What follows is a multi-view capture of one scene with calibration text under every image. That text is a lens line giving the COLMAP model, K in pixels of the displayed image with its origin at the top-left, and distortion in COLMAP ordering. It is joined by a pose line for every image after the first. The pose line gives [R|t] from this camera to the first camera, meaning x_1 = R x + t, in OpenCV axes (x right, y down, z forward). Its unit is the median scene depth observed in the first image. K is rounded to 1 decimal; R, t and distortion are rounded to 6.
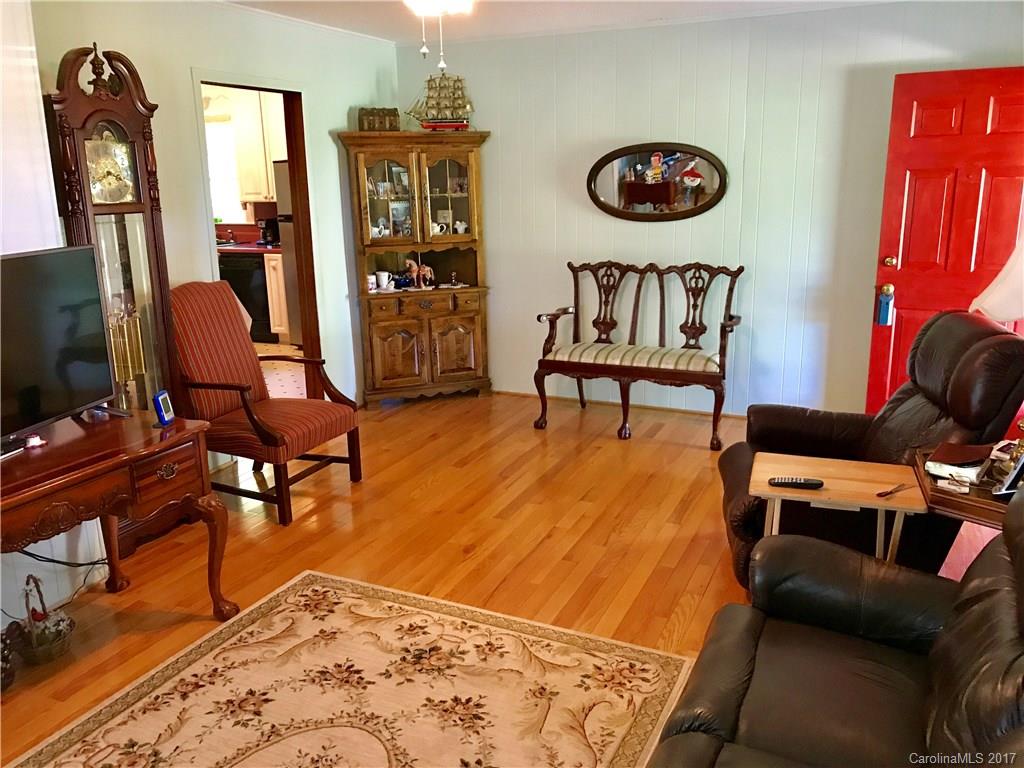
lens RADIAL K [[830.4, 0, 512.6], [0, 830.4, 383.4], [0, 0, 1]] dist [0.016867, -0.018241]
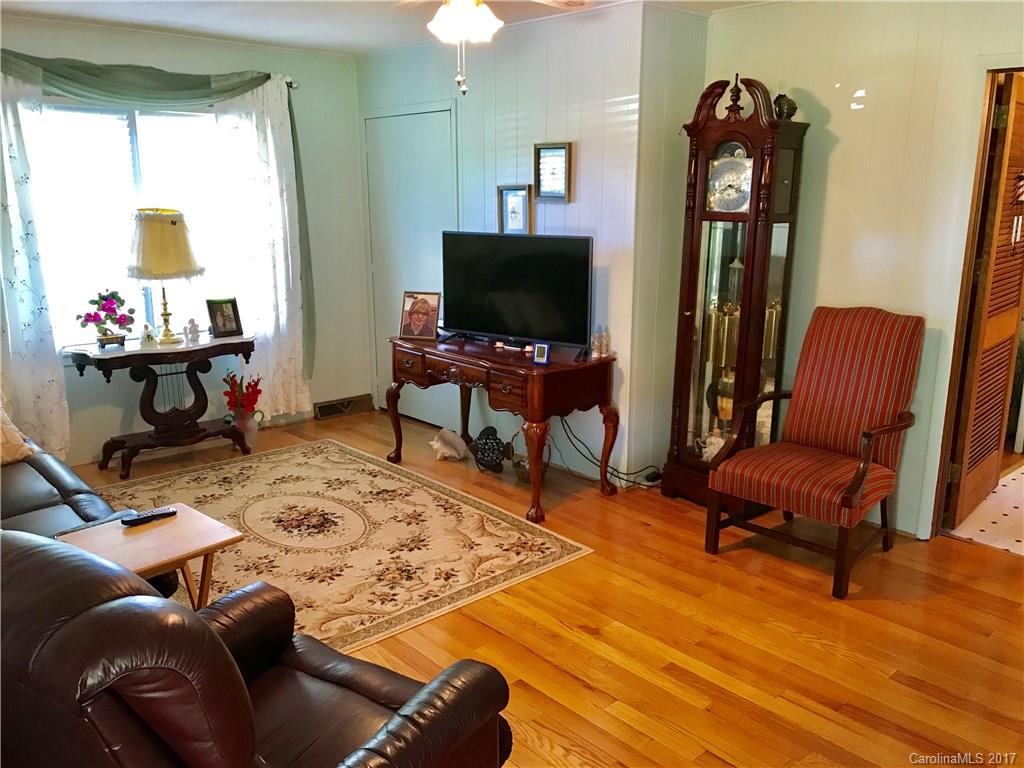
lens RADIAL K [[830.4, 0, 512.7], [0, 830.4, 383.9], [0, 0, 1]] dist [0.016867, -0.018241]
pose [[-0.387462, 0.226947, -0.893514, 0.760460], [-0.222573, 0.917524, 0.329562, -0.329468], [0.894614, 0.326565, -0.304993, 1.231995]]
